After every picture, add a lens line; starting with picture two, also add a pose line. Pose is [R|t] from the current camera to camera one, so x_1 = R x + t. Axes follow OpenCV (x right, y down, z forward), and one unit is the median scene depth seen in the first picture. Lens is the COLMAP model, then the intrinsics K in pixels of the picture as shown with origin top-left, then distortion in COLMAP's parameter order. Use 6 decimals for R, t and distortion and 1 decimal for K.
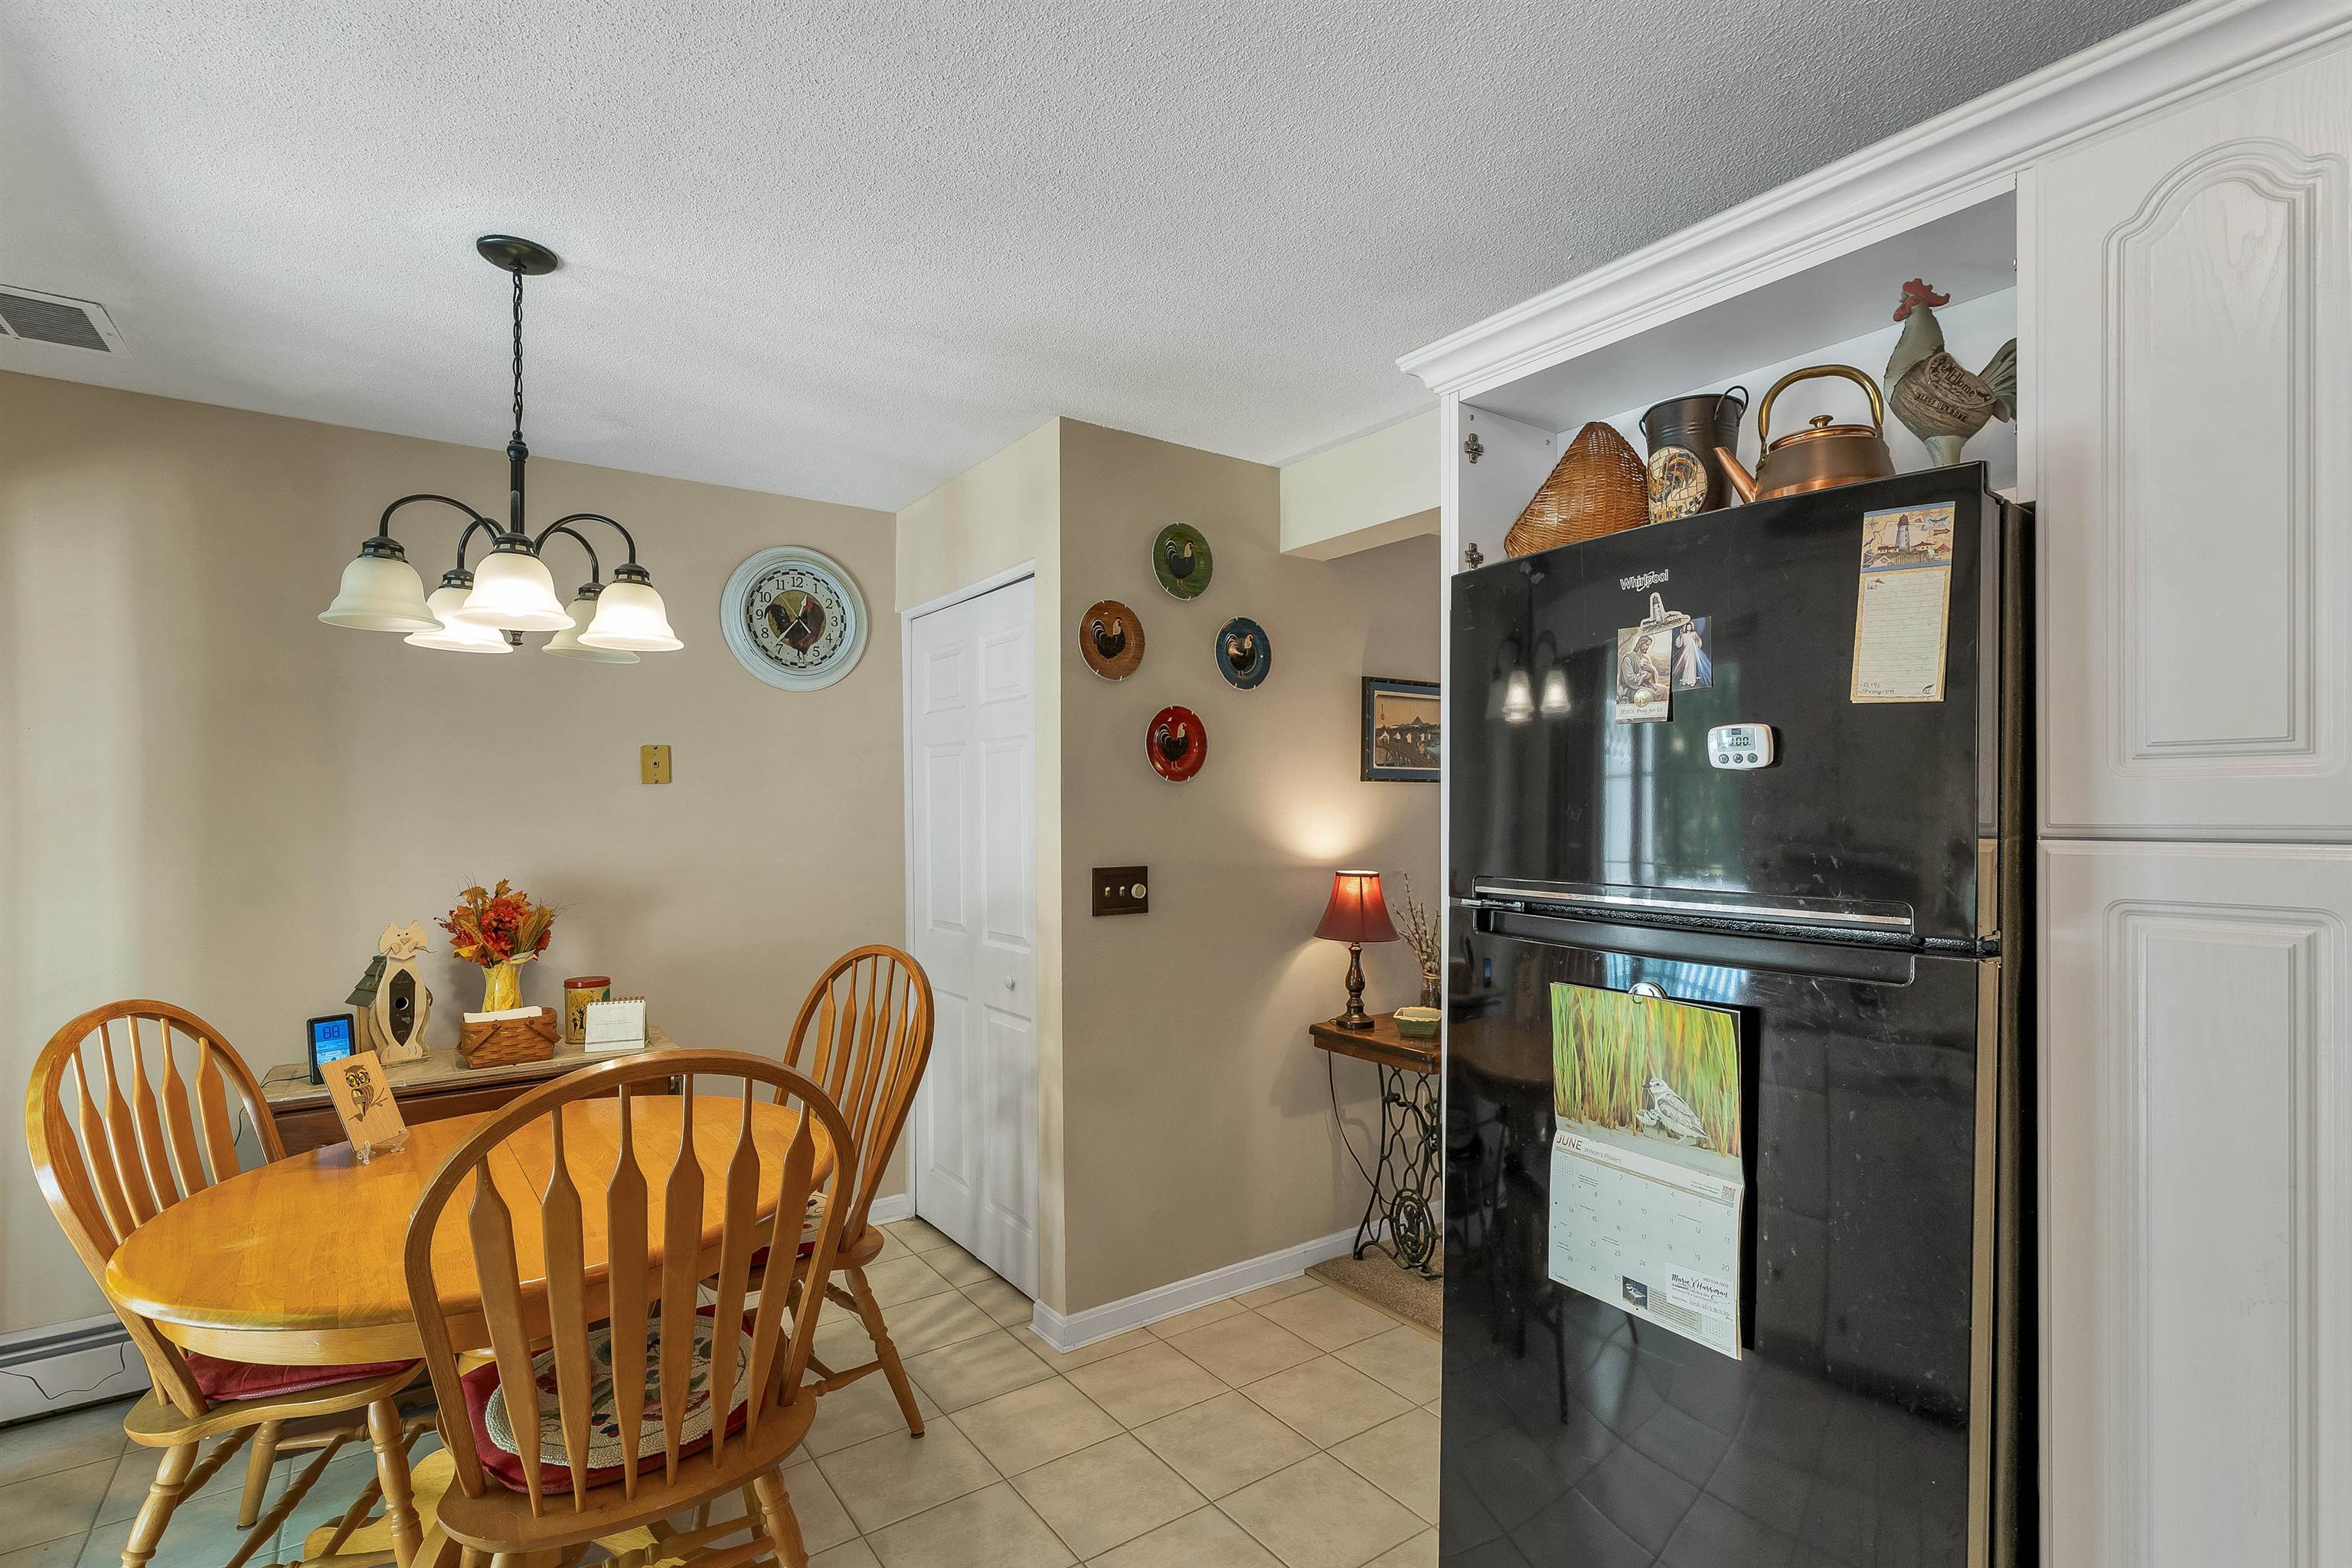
lens RADIAL K [[1081.0, 0, 1175.3], [0, 1081.0, 813.9], [0, 0, 1]] dist [-0.003944, 0.000178]
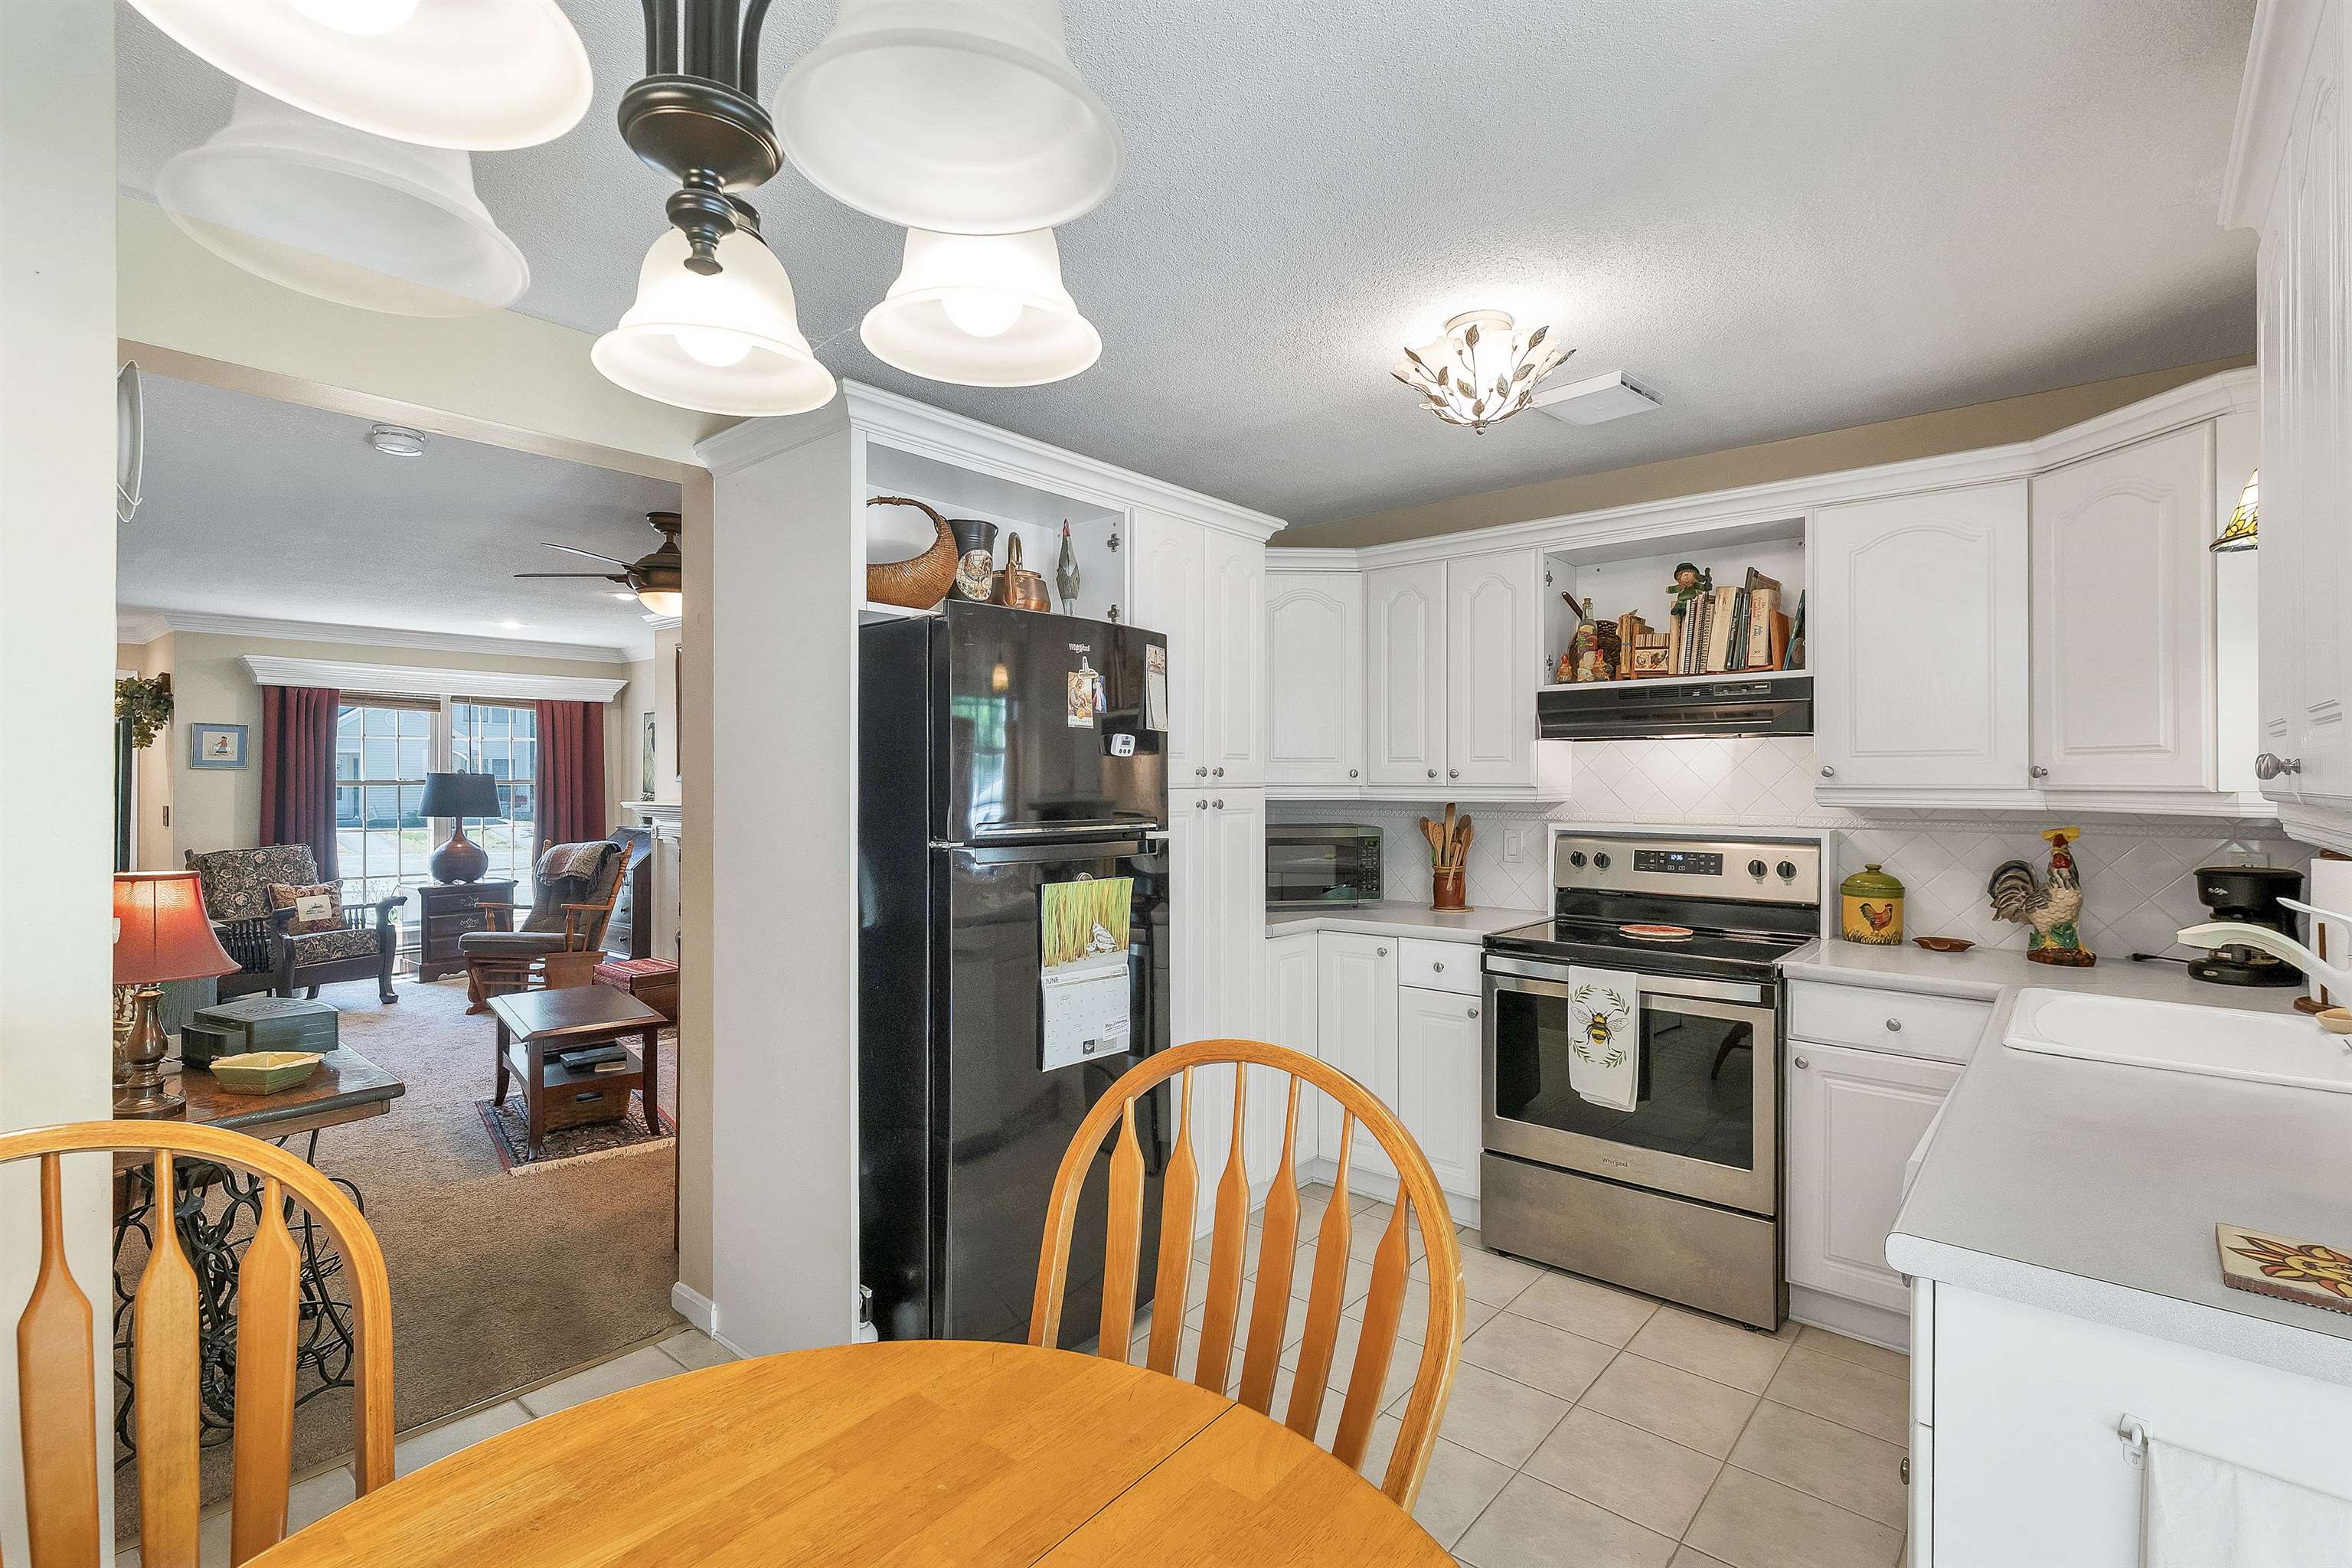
lens RADIAL K [[1081.0, 0, 1161.0], [0, 1081.0, 769.1], [0, 0, 1]] dist [-0.003944, 0.000178]
pose [[-0.240412, 0.010981, 0.970609, -0.696631], [0.003125, 0.999940, -0.010539, 0.001657], [-0.970666, 0.000499, -0.240432, 0.682345]]
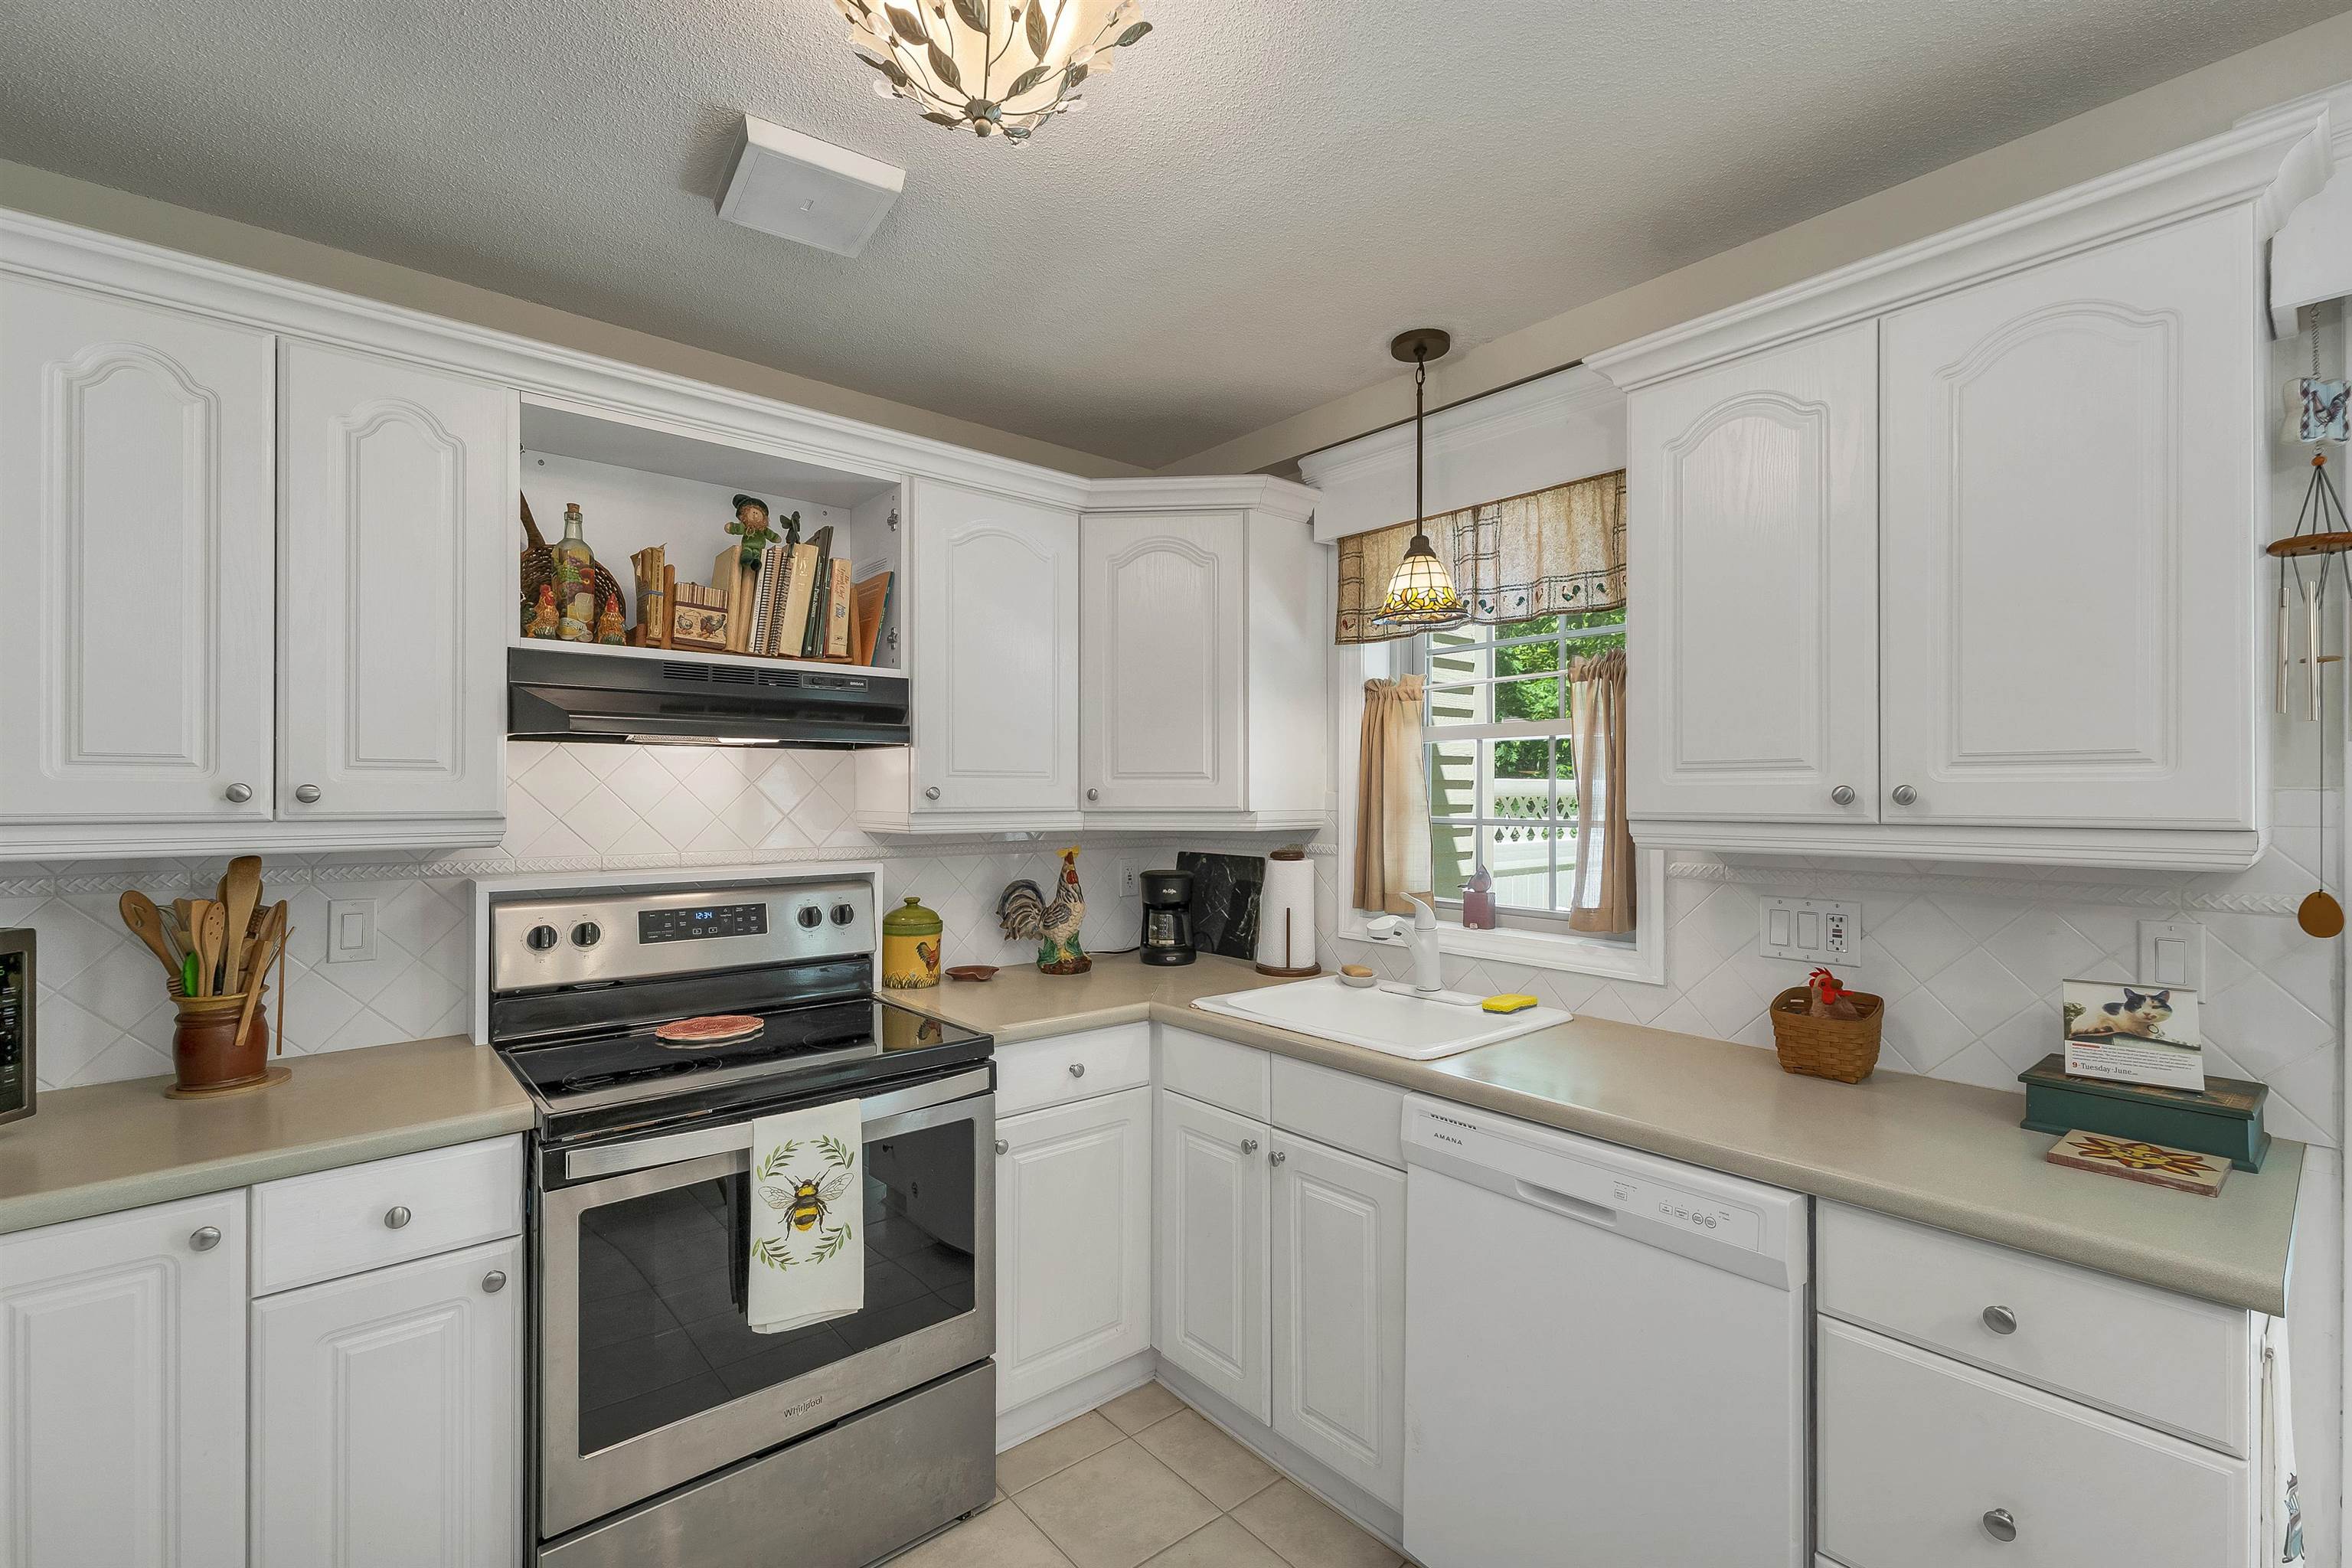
lens RADIAL K [[1007.7, 0, 1172.9], [0, 1007.7, 792.1], [0, 0, 1]] dist [-0.000926, -0.000678]
pose [[-0.995085, 0.002540, -0.098988, 0.062808], [0.002653, 0.999996, -0.001008, -0.004583], [0.098985, -0.001265, -0.995088, 0.644349]]
